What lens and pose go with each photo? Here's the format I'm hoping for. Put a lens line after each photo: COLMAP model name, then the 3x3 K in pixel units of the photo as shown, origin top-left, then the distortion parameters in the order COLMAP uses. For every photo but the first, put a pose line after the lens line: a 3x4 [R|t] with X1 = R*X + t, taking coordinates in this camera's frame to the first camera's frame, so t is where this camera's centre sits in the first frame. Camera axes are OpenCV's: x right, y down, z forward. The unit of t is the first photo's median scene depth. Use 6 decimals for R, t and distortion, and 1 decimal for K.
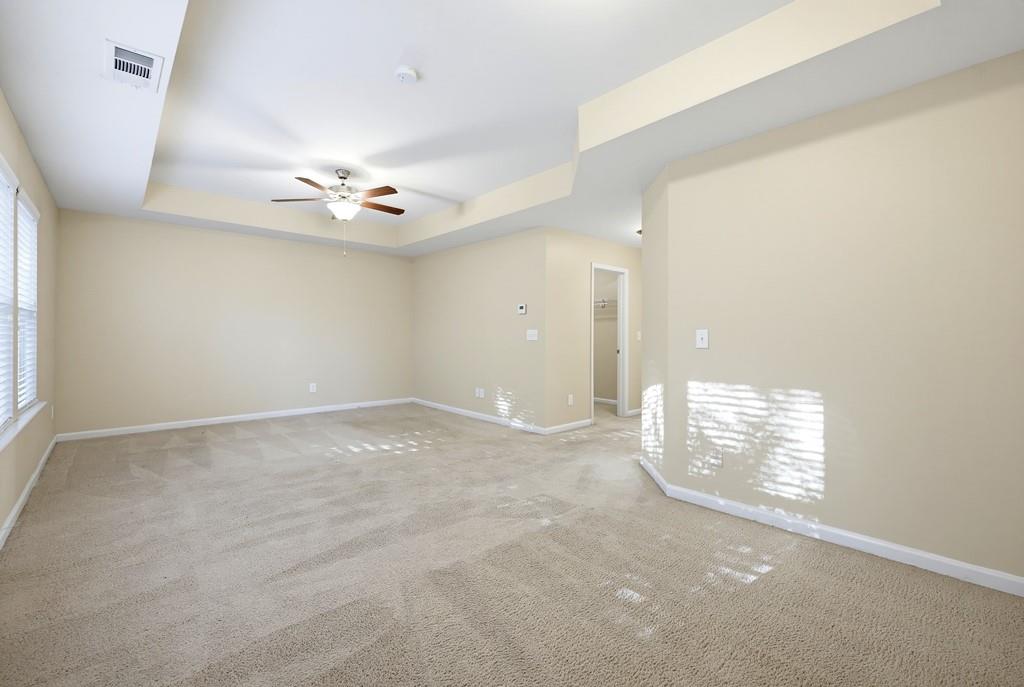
lens RADIAL K [[443.4, 0, 521.2], [0, 443.4, 334.8], [0, 0, 1]] dist [0.007947, 0.000253]
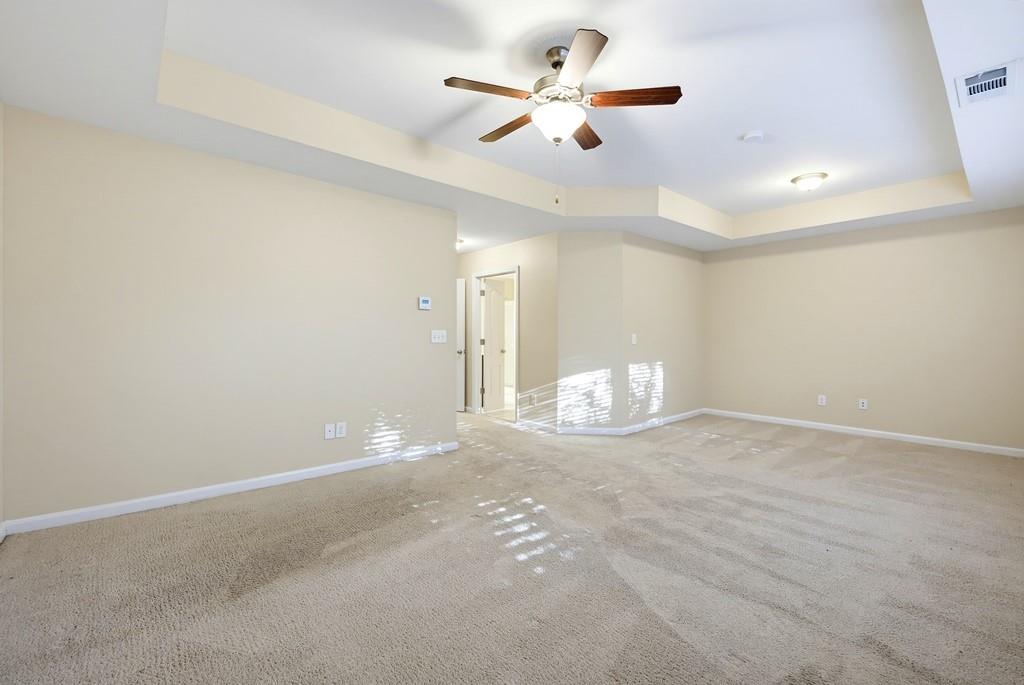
lens RADIAL K [[431.5, 0, 509.9], [0, 431.5, 338.8], [0, 0, 1]] dist [0.001947, -0.000060]
pose [[0.031048, -0.006826, 0.999495, -1.294865], [-0.004046, 0.999968, 0.006955, -0.001908], [-0.999510, -0.004260, 0.031020, 1.403075]]
